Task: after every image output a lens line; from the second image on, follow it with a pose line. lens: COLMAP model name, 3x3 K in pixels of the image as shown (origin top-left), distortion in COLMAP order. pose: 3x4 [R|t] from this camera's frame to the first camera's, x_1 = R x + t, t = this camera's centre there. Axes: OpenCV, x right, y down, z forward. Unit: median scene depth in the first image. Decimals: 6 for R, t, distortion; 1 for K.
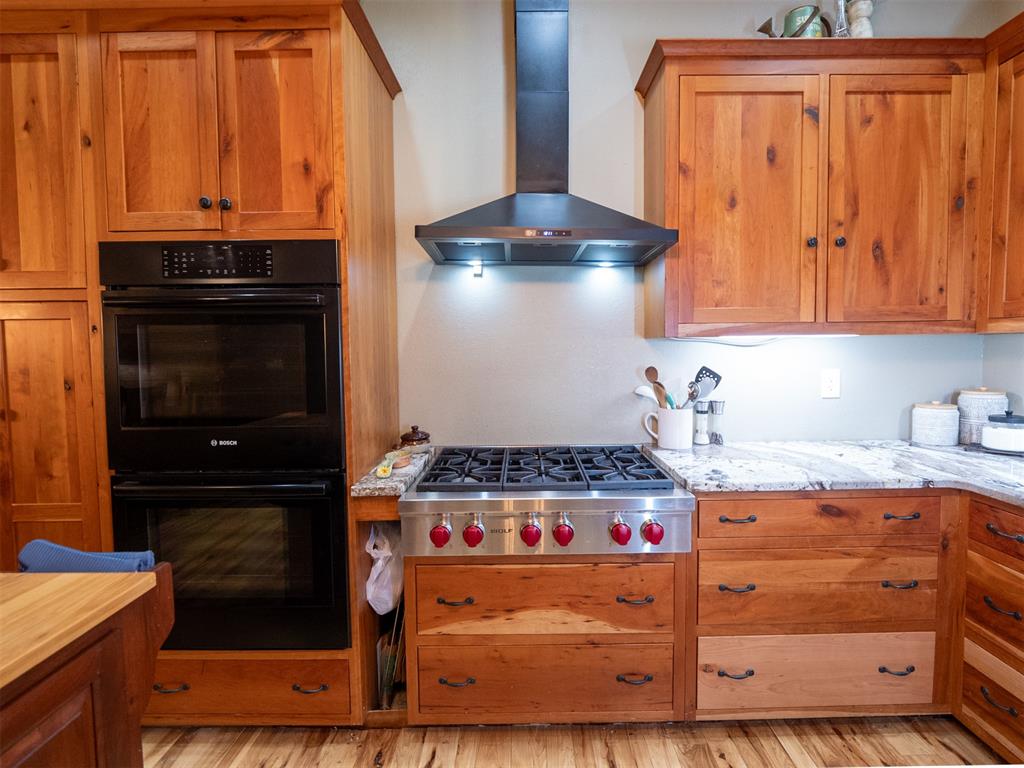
lens RADIAL K [[506.9, 0, 513.2], [0, 506.9, 375.7], [0, 0, 1]] dist [-0.010462, -0.001211]
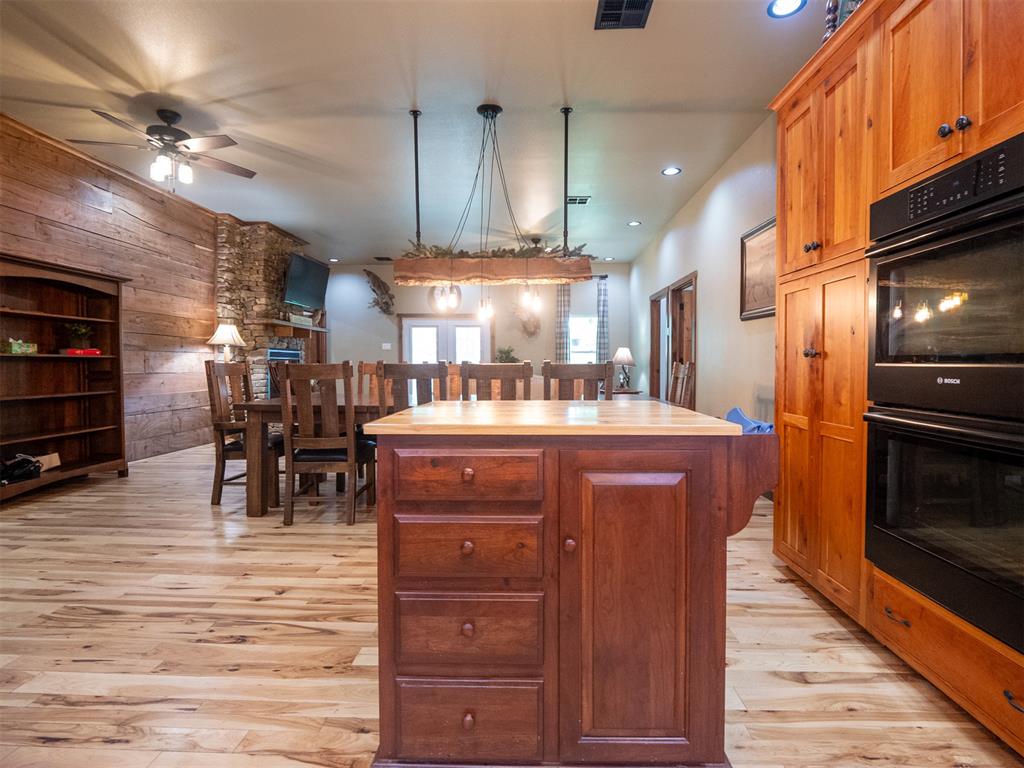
lens RADIAL K [[506.9, 0, 521.5], [0, 506.9, 373.8], [0, 0, 1]] dist [-0.010462, -0.001211]
pose [[-0.030799, 0.029238, -0.999098, 0.380548], [-0.053642, 0.998083, 0.030862, 0.132903], [0.998085, 0.054544, -0.029171, 0.234759]]
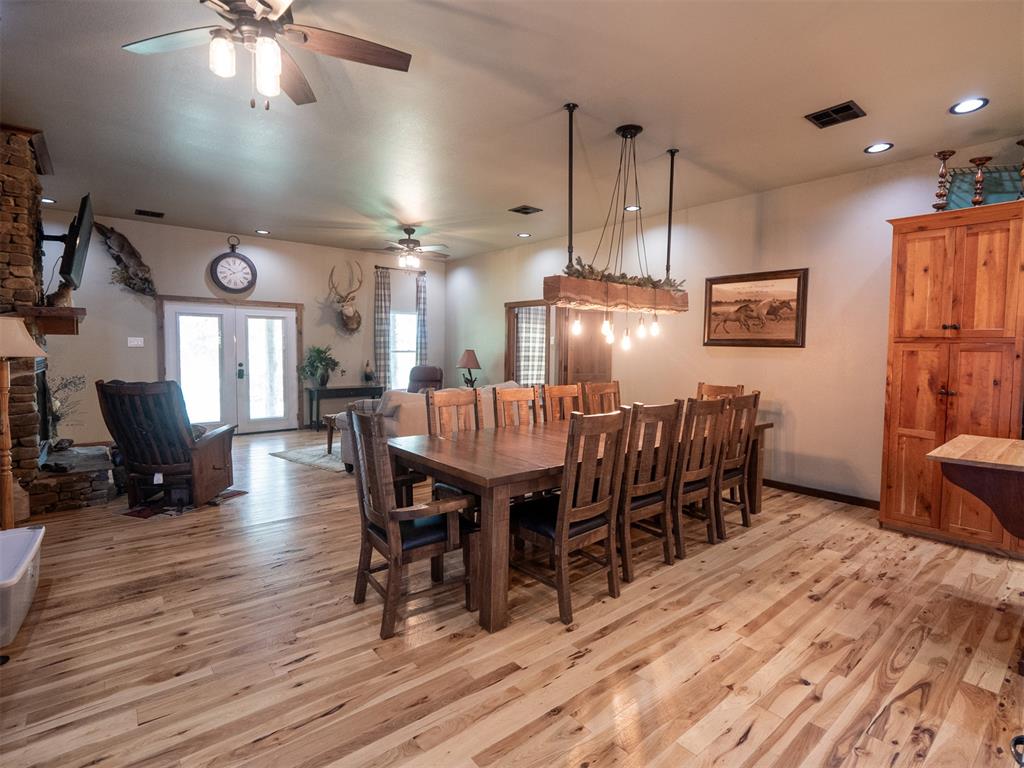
lens RADIAL K [[506.9, 0, 522.1], [0, 506.9, 374.2], [0, 0, 1]] dist [-0.010462, -0.001211]
pose [[0.640077, 0.057003, -0.766193, -0.550874], [-0.058235, 0.997975, 0.025597, 0.046427], [0.766101, 0.028236, 0.642100, -1.923051]]
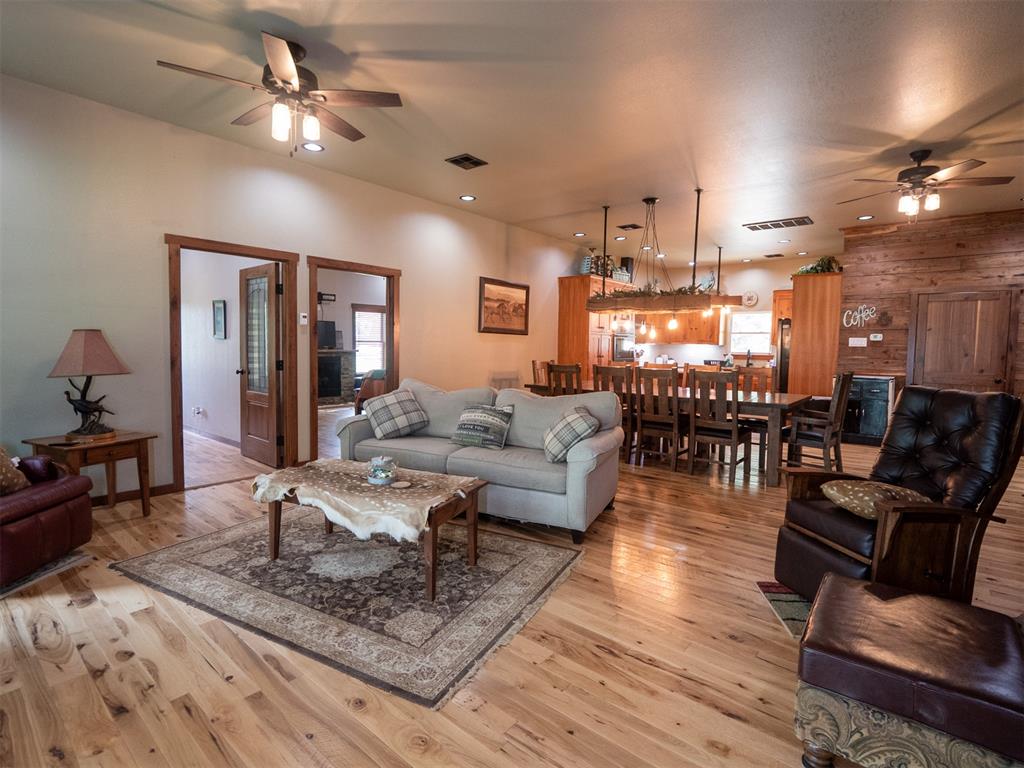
lens RADIAL K [[506.9, 0, 528.6], [0, 506.9, 372.9], [0, 0, 1]] dist [-0.010462, -0.001211]
pose [[0.628318, -0.023789, 0.777593, -5.638891], [0.018995, 0.999703, 0.015235, 0.153726], [-0.777725, 0.005198, 0.628583, -1.715445]]
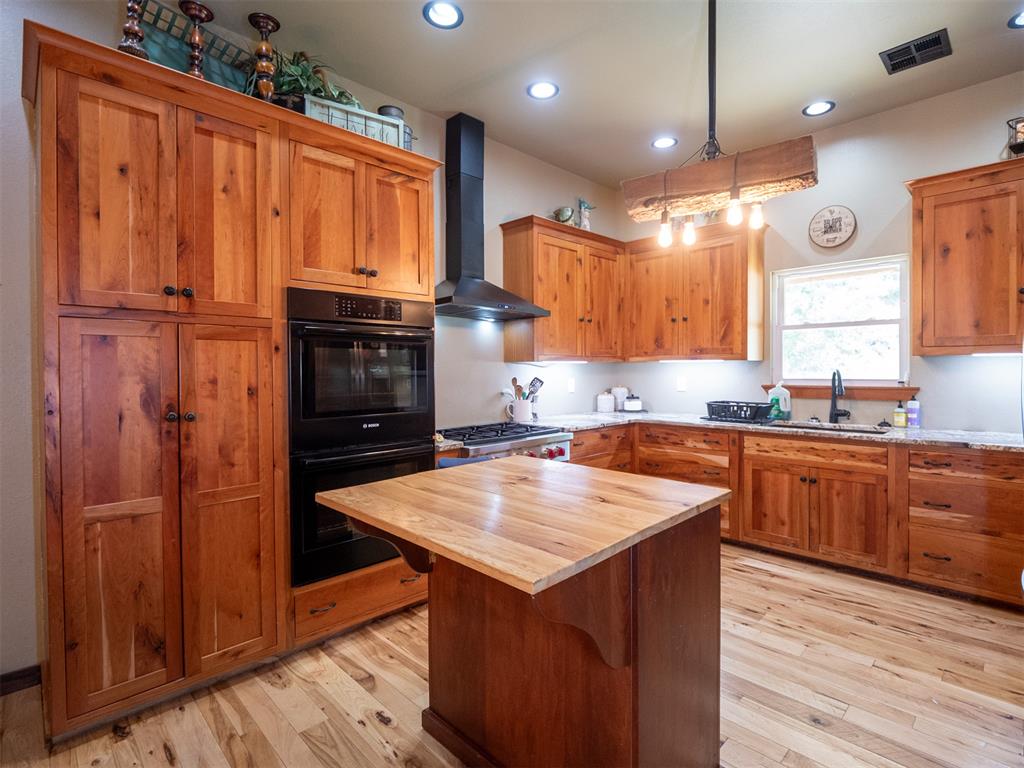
lens RADIAL K [[506.9, 0, 523.4], [0, 506.9, 373.6], [0, 0, 1]] dist [-0.010462, -0.001211]
pose [[0.706574, -0.000790, 0.707638, -1.326841], [0.036243, 0.998727, -0.035073, 0.045140], [-0.706710, 0.050428, 0.705704, -0.422464]]
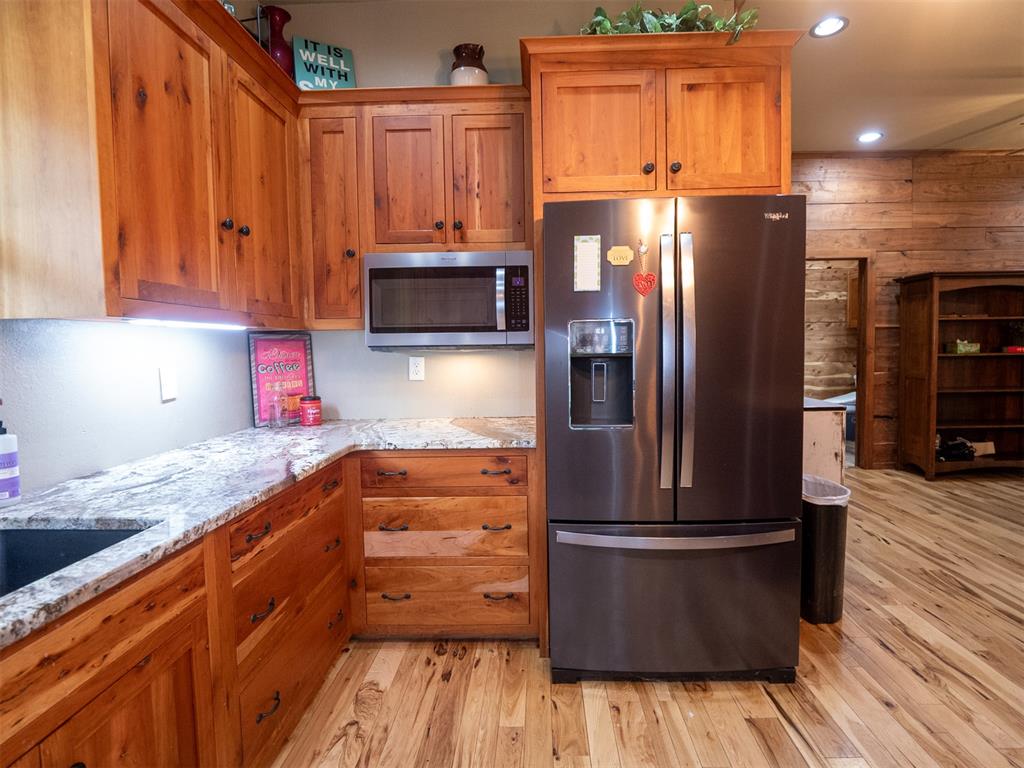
lens RADIAL K [[506.9, 0, 532.2], [0, 506.9, 374.7], [0, 0, 1]] dist [-0.010462, -0.001211]
pose [[-0.999351, 0.023991, 0.026872, 0.407090], [0.026753, 0.993827, 0.107669, -0.013035], [-0.024123, 0.108318, -0.993824, 0.656204]]
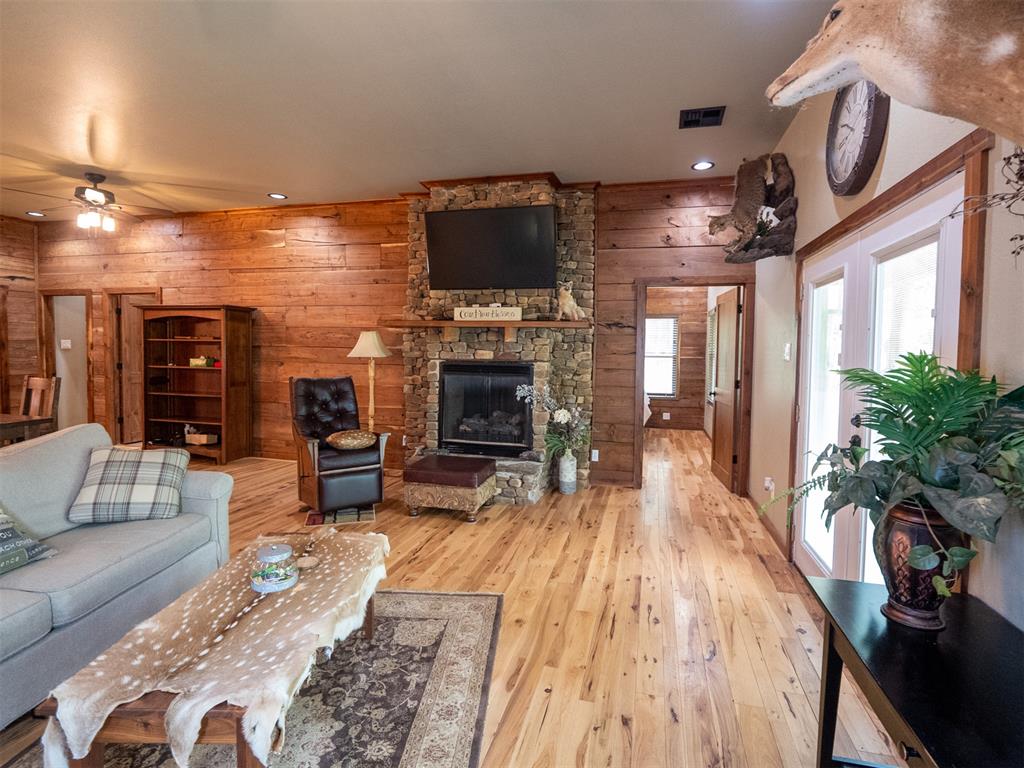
lens RADIAL K [[506.9, 0, 516.1], [0, 506.9, 383.1], [0, 0, 1]] dist [-0.010462, -0.001211]
pose [[-0.967705, -0.020558, 0.251244, -5.397855], [0.007418, 0.993915, 0.109898, -0.033333], [-0.251975, 0.108213, -0.961665, 0.795981]]
